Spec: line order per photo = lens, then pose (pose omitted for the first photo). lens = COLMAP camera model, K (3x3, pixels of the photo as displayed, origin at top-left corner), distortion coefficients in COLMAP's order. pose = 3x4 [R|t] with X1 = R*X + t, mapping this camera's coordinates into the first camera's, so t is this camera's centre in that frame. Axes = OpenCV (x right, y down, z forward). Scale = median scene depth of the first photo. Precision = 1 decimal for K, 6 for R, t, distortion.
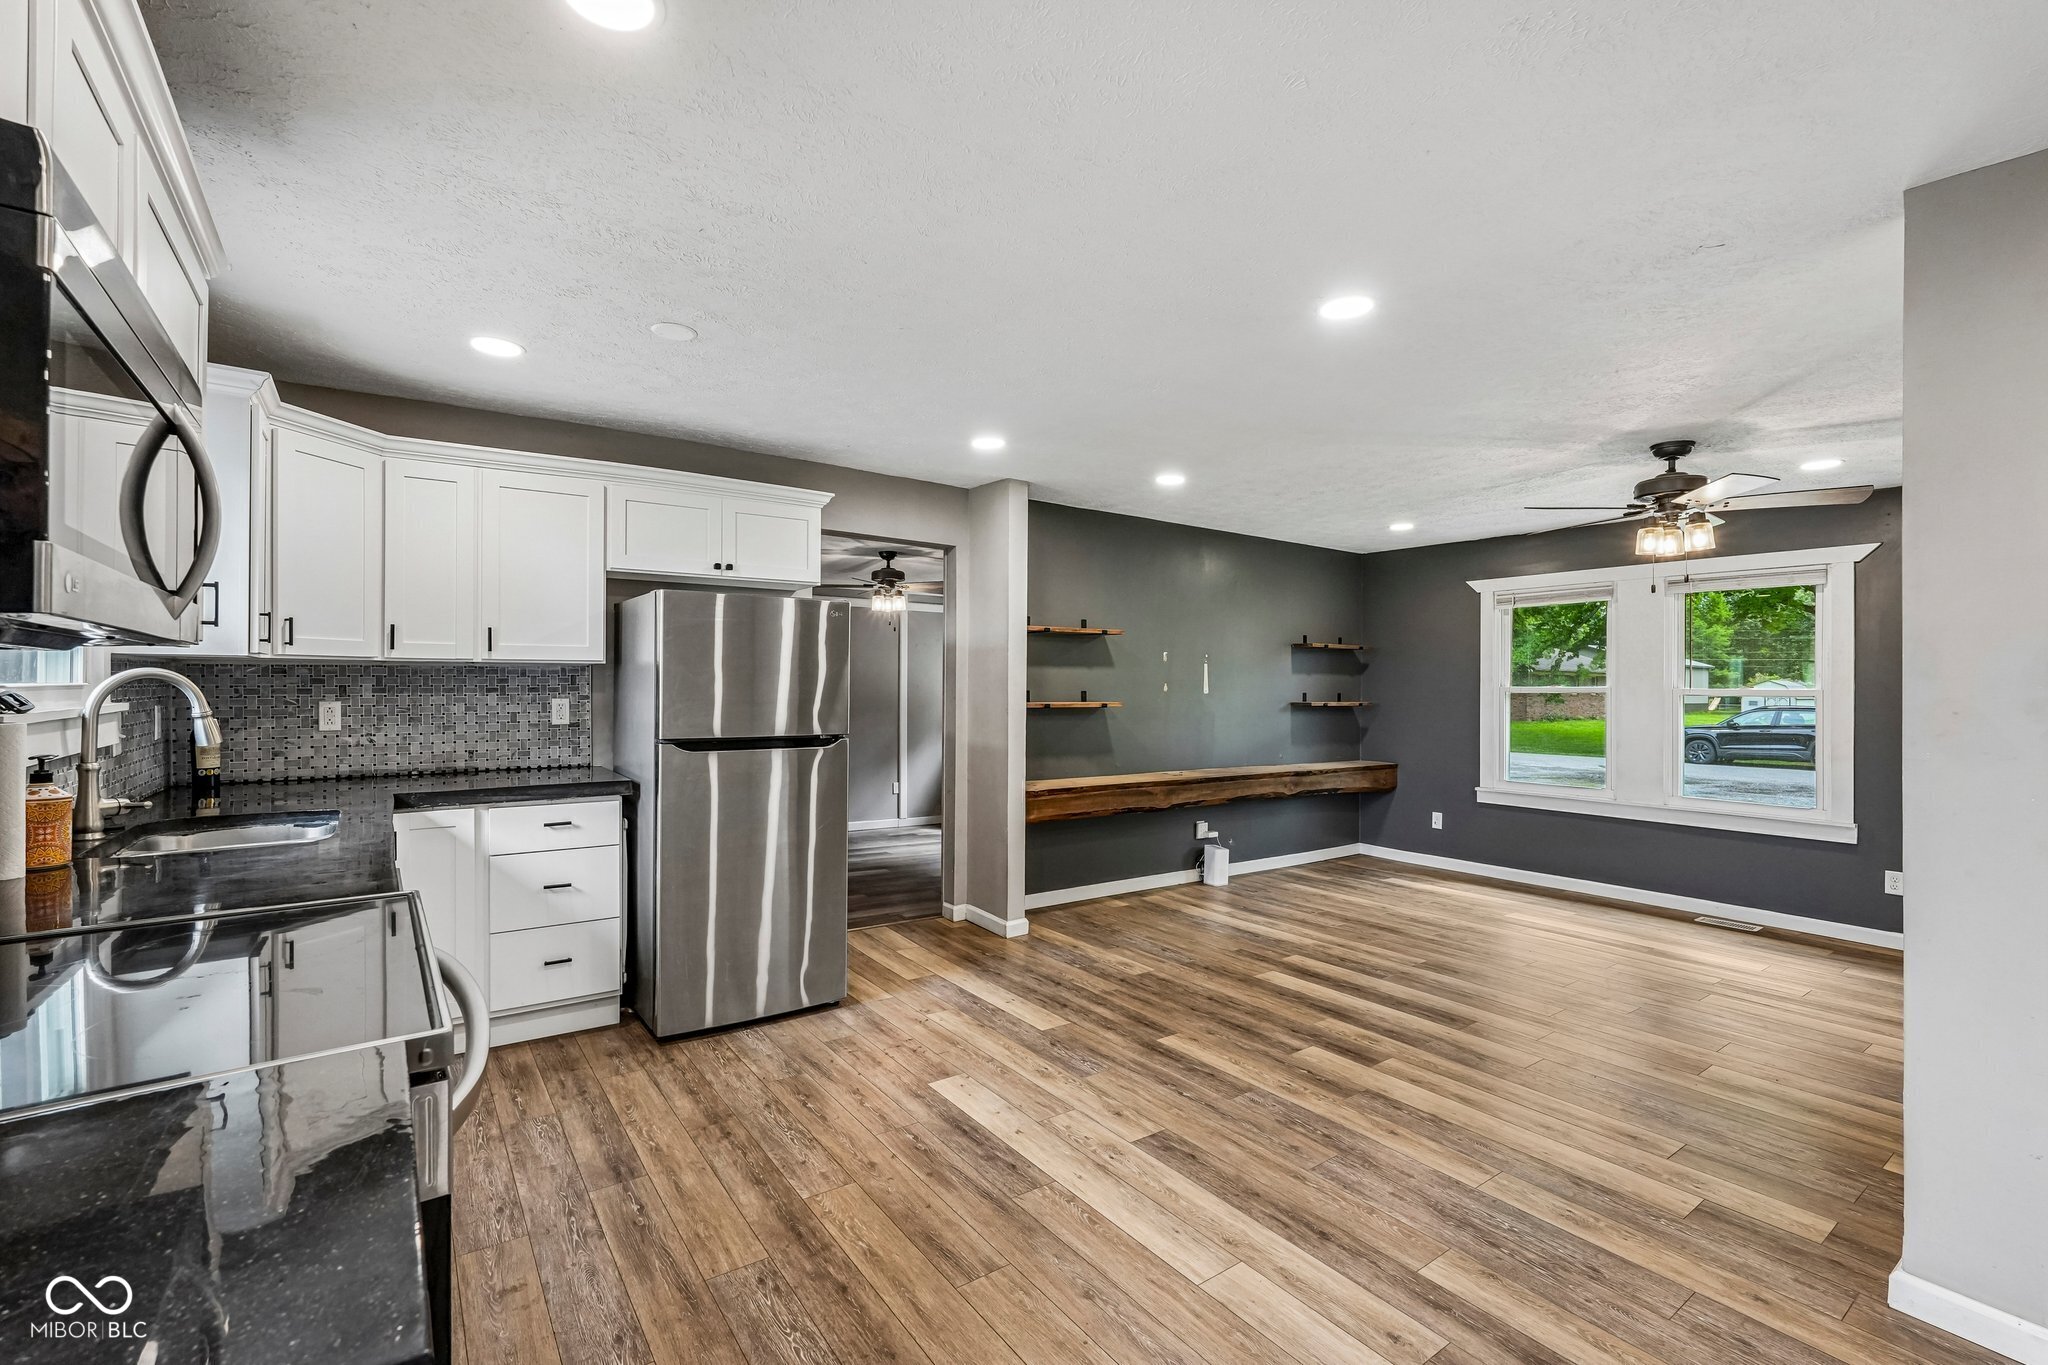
lens RADIAL K [[899.7, 0, 1022.6], [0, 899.7, 679.6], [0, 0, 1]] dist [-0.021236, 0.011705]
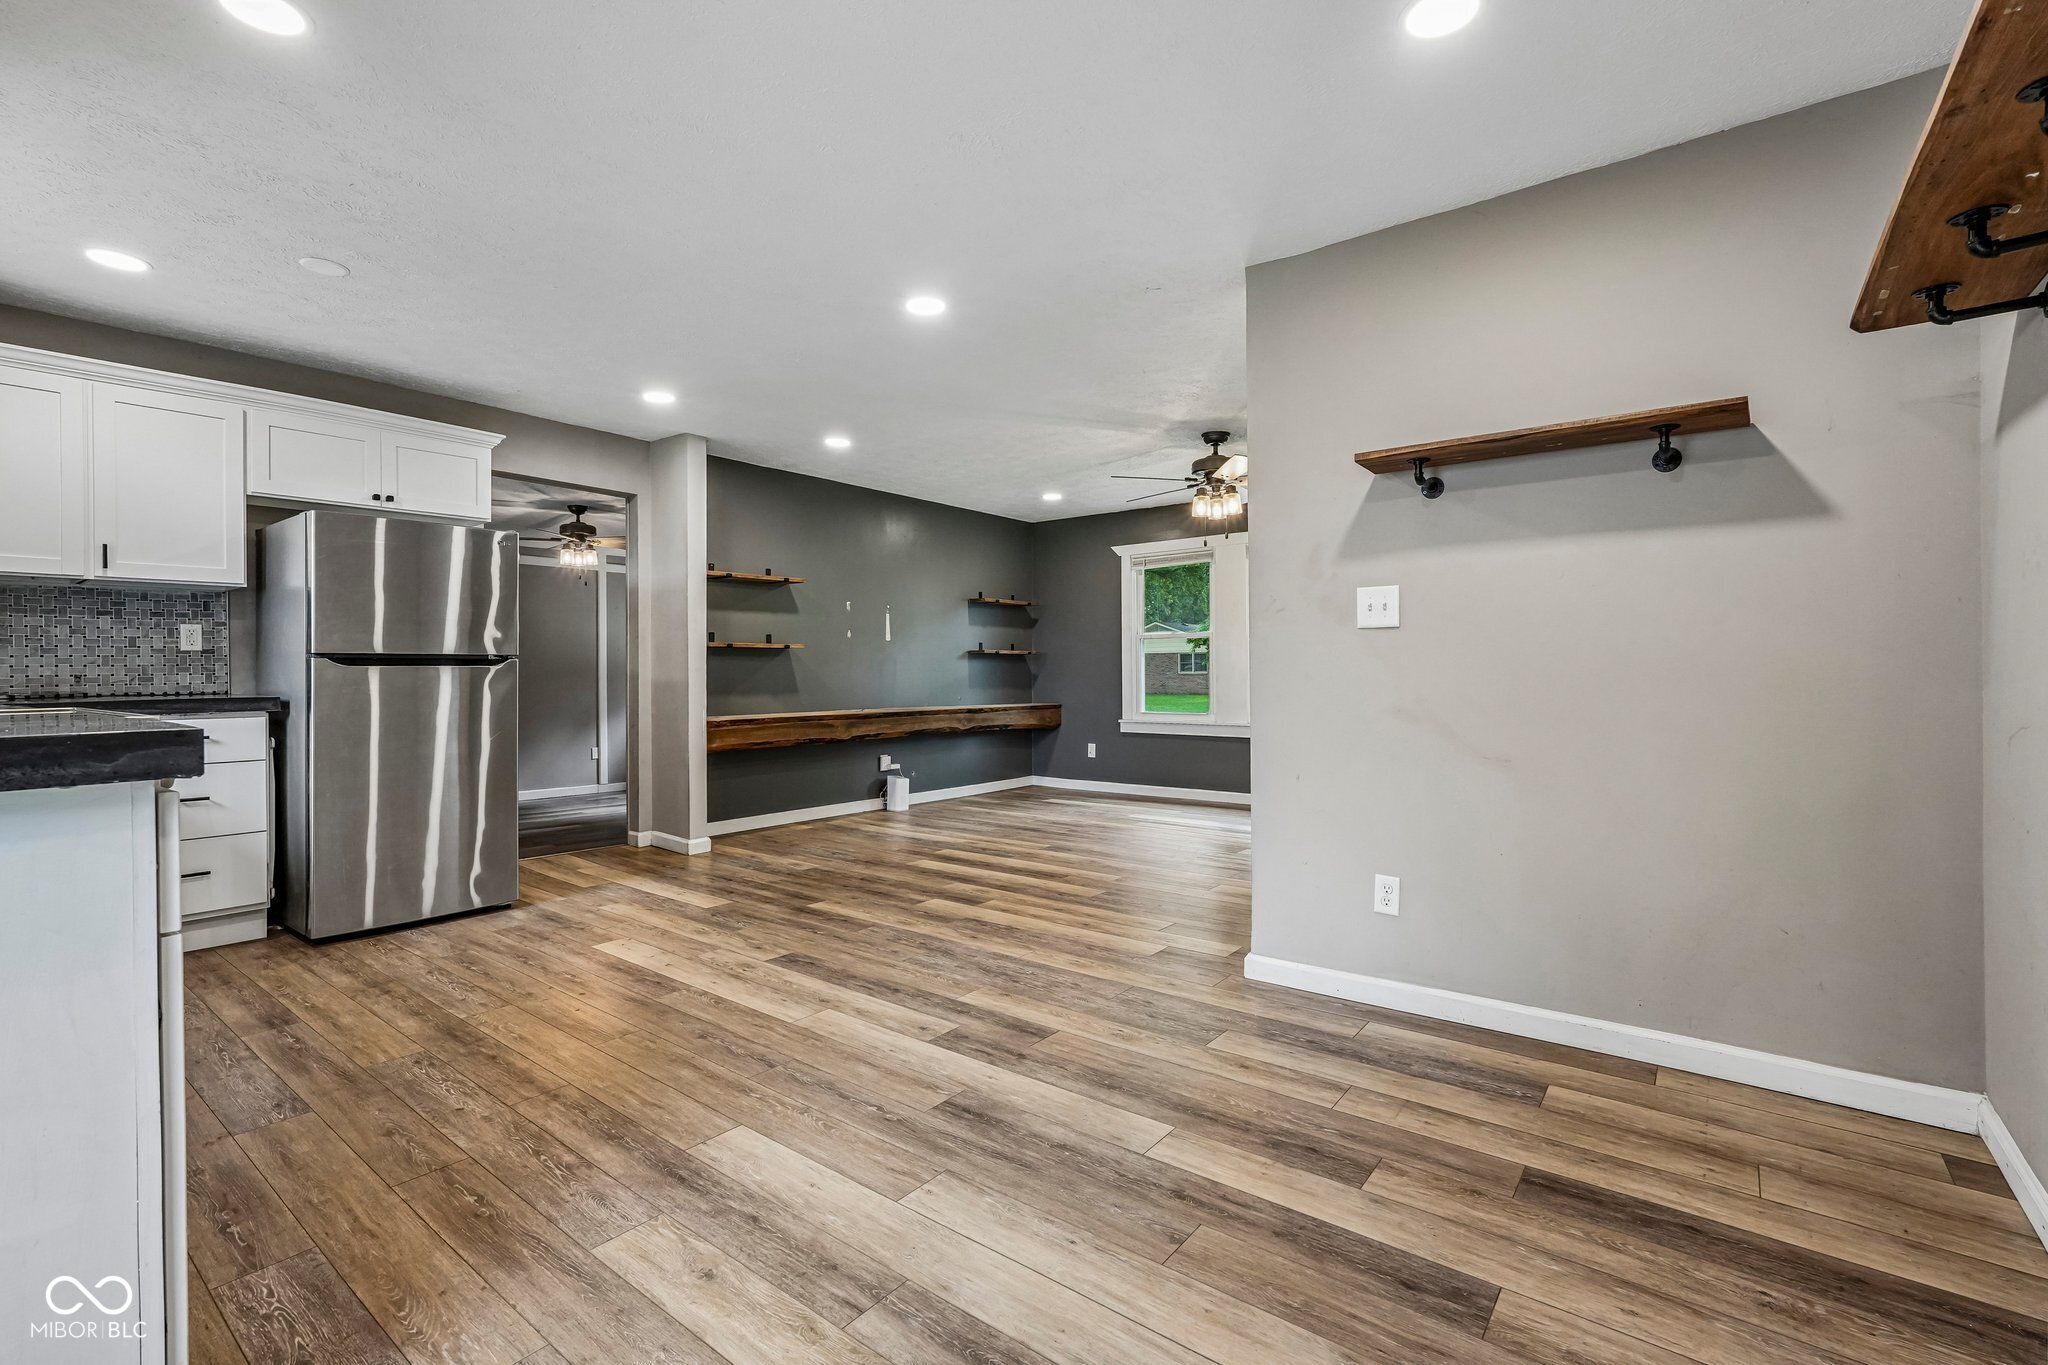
lens RADIAL K [[912.9, 0, 1033.3], [0, 912.9, 661.6], [0, 0, 1]] dist [-0.018502, 0.009708]
pose [[0.957530, -0.010355, 0.288146, 0.081012], [0.011379, 0.999933, -0.001878, 0.073458], [-0.288108, 0.005077, 0.957585, -0.213441]]
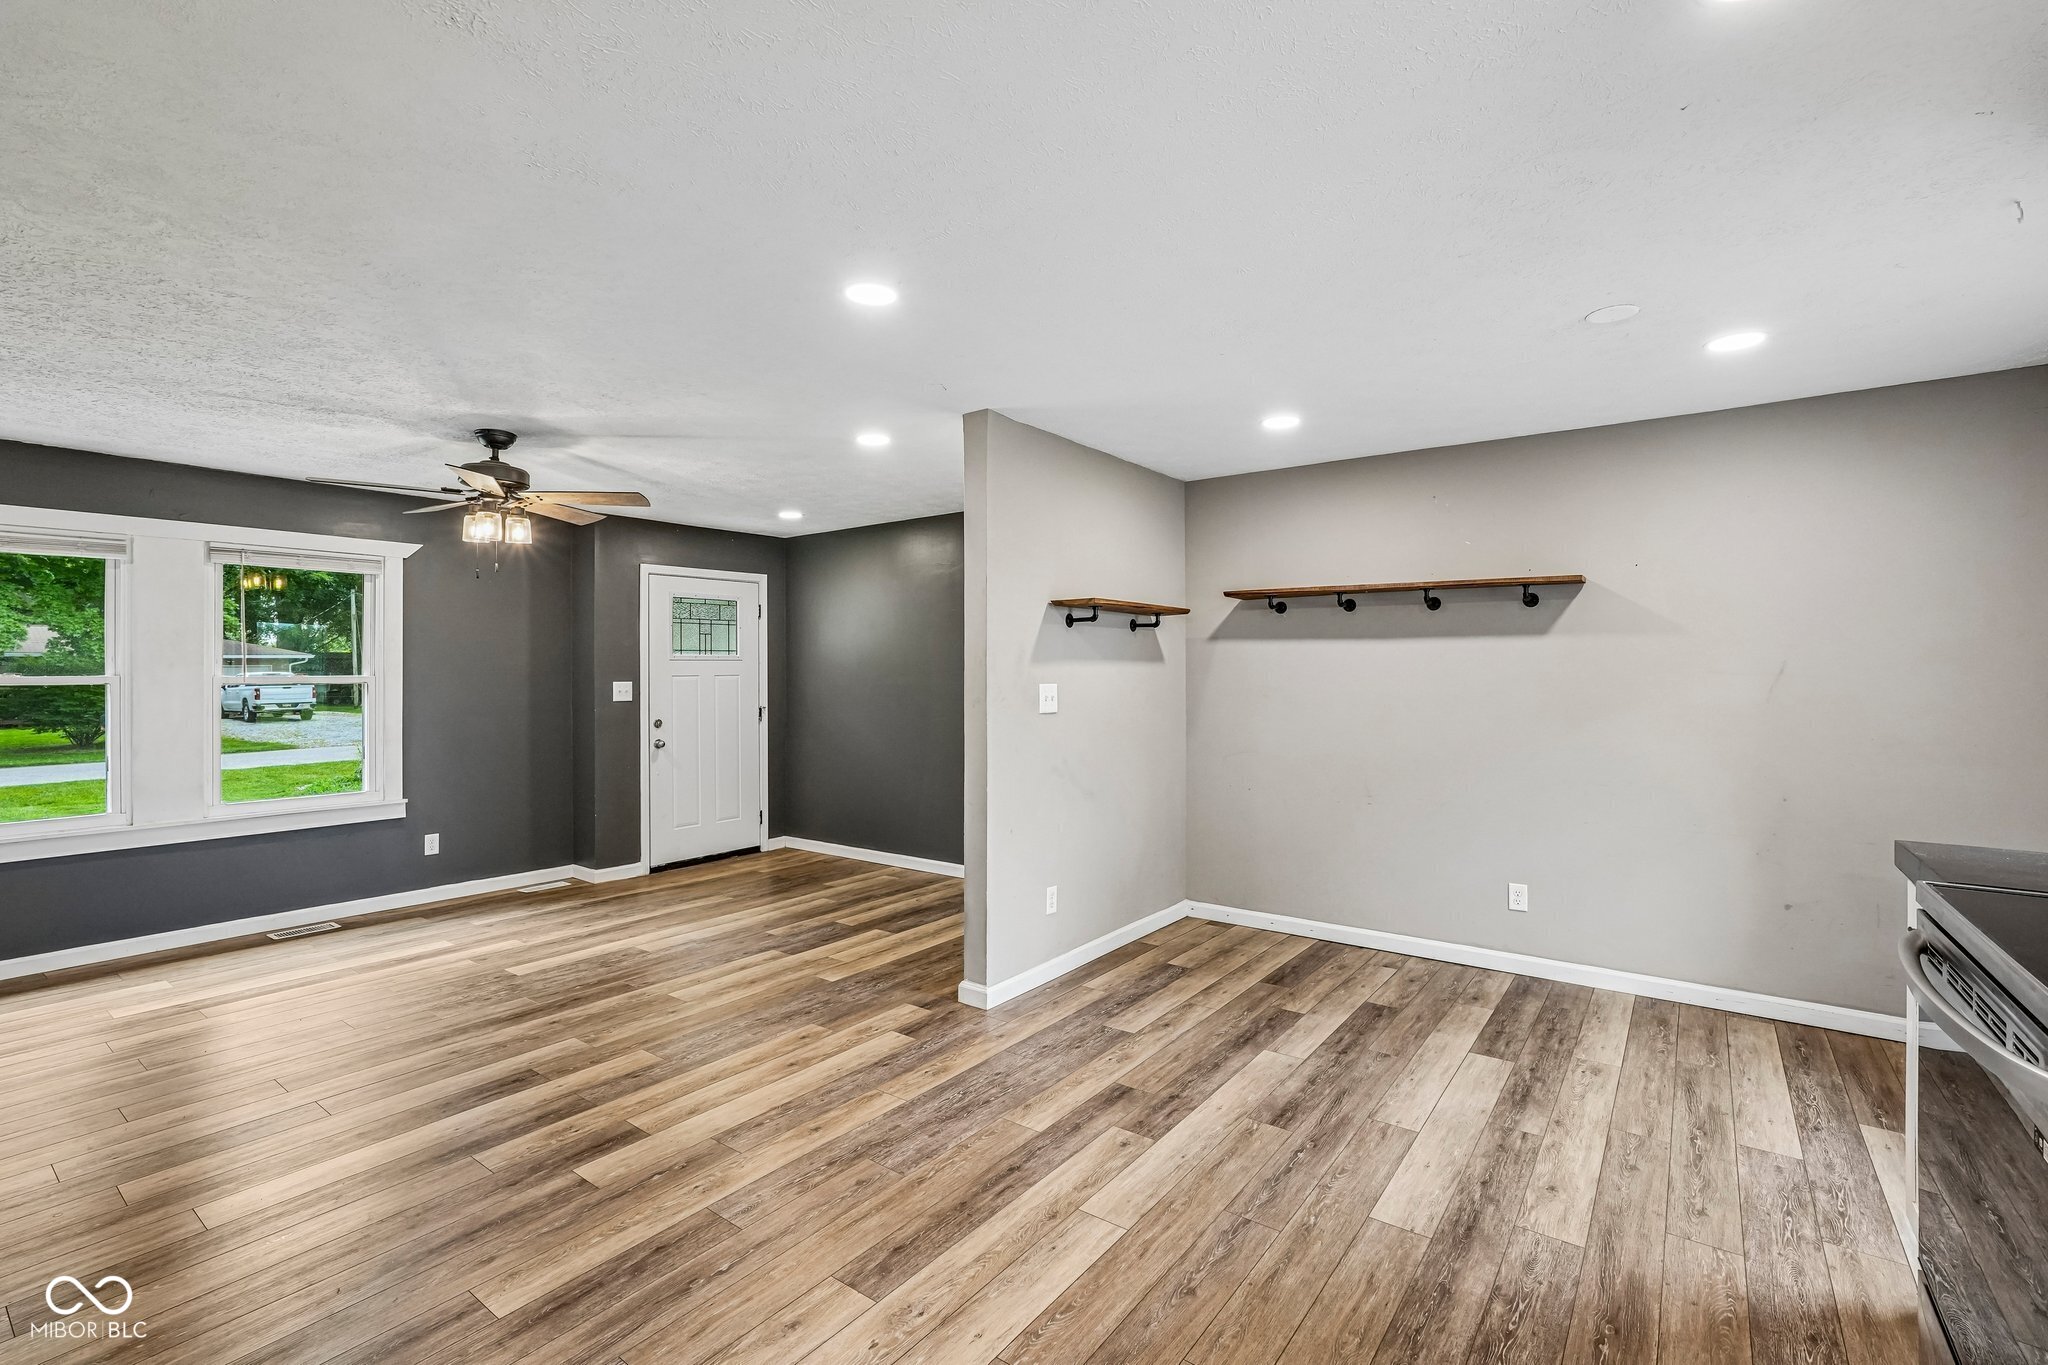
lens RADIAL K [[899.7, 0, 1022.6], [0, 899.7, 679.6], [0, 0, 1]] dist [-0.021236, 0.011705]
pose [[-0.295332, -0.015358, 0.955271, -0.412225], [-0.006394, 0.999880, 0.014098, -0.005688], [-0.955373, -0.001944, -0.295394, 0.744179]]
